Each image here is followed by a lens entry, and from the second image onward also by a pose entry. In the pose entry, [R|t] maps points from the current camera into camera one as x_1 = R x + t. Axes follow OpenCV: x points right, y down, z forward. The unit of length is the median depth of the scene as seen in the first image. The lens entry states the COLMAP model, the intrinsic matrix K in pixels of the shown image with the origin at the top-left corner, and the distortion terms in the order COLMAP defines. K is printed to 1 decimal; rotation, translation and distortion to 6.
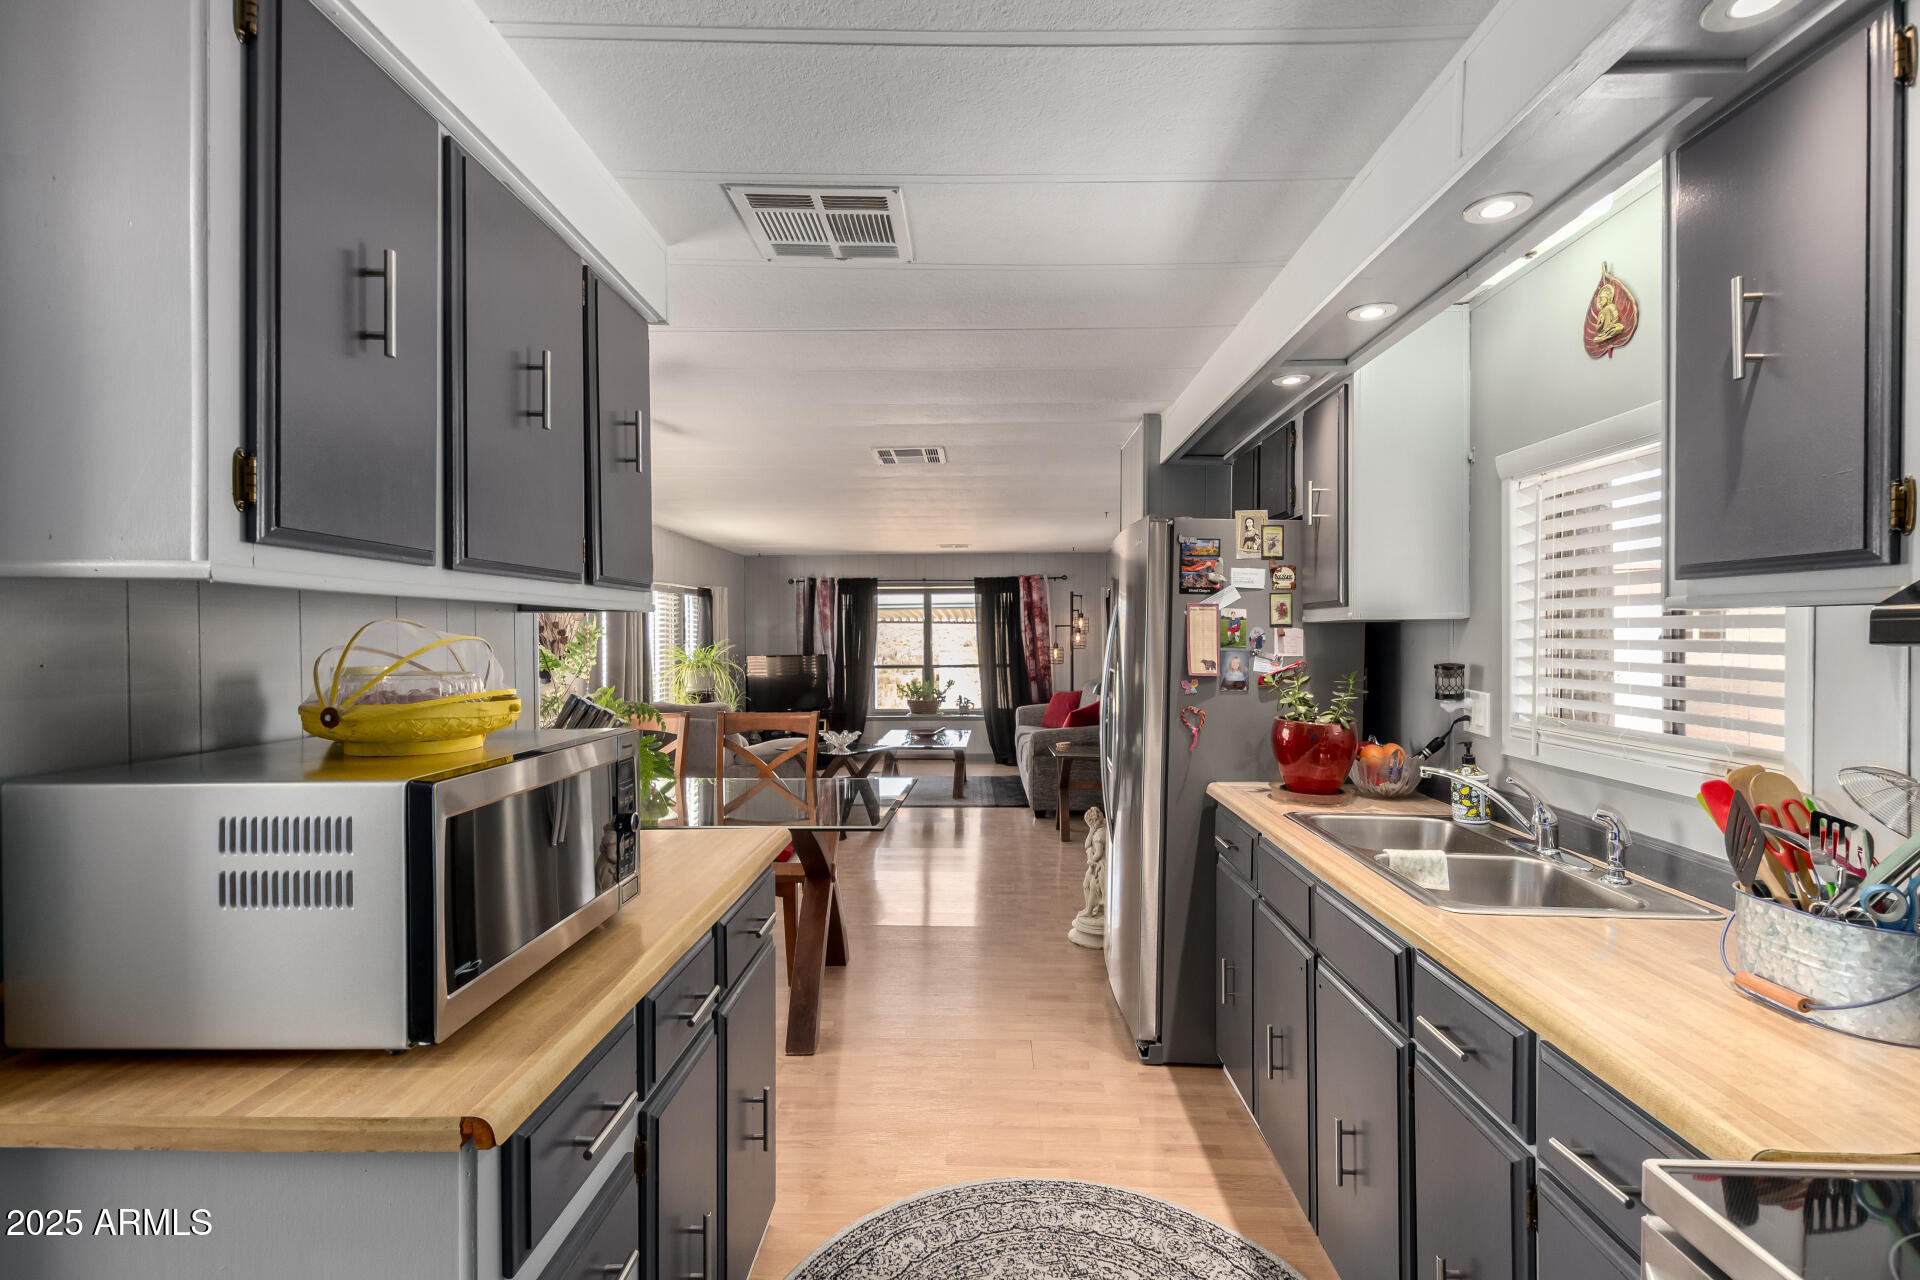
lens RADIAL K [[1015.2, 0, 967.8], [0, 1015.2, 641.1], [0, 0, 1]] dist [-0.004301, -0.000253]
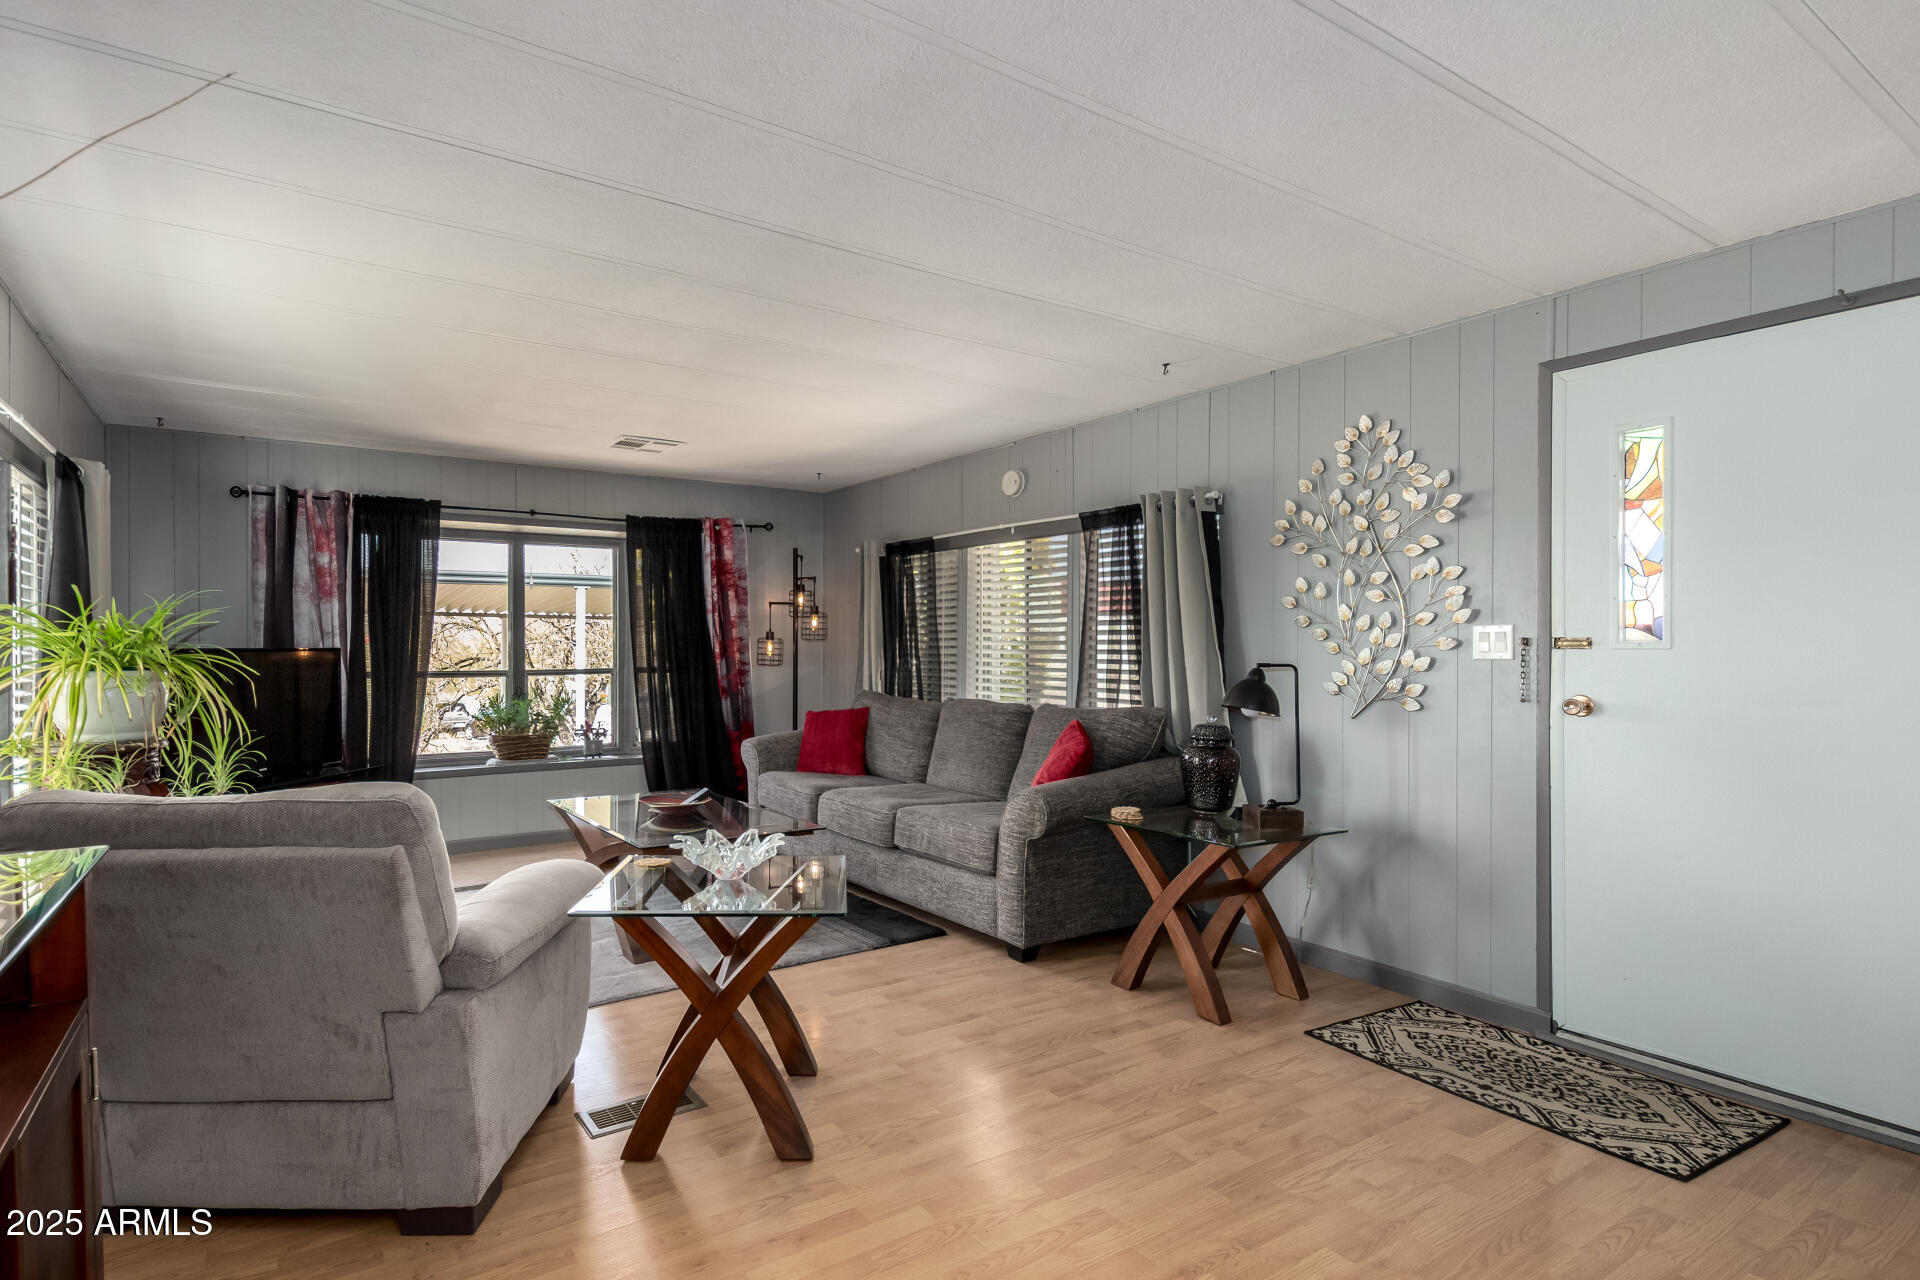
lens RADIAL K [[1015.2, 0, 957.1], [0, 1015.2, 650.9], [0, 0, 1]] dist [-0.004301, -0.000253]
pose [[0.815189, 0.001893, 0.579192, -0.172321], [0.001217, 0.999987, -0.004981, 0.016720], [-0.579194, 0.004765, 0.815176, 0.427421]]
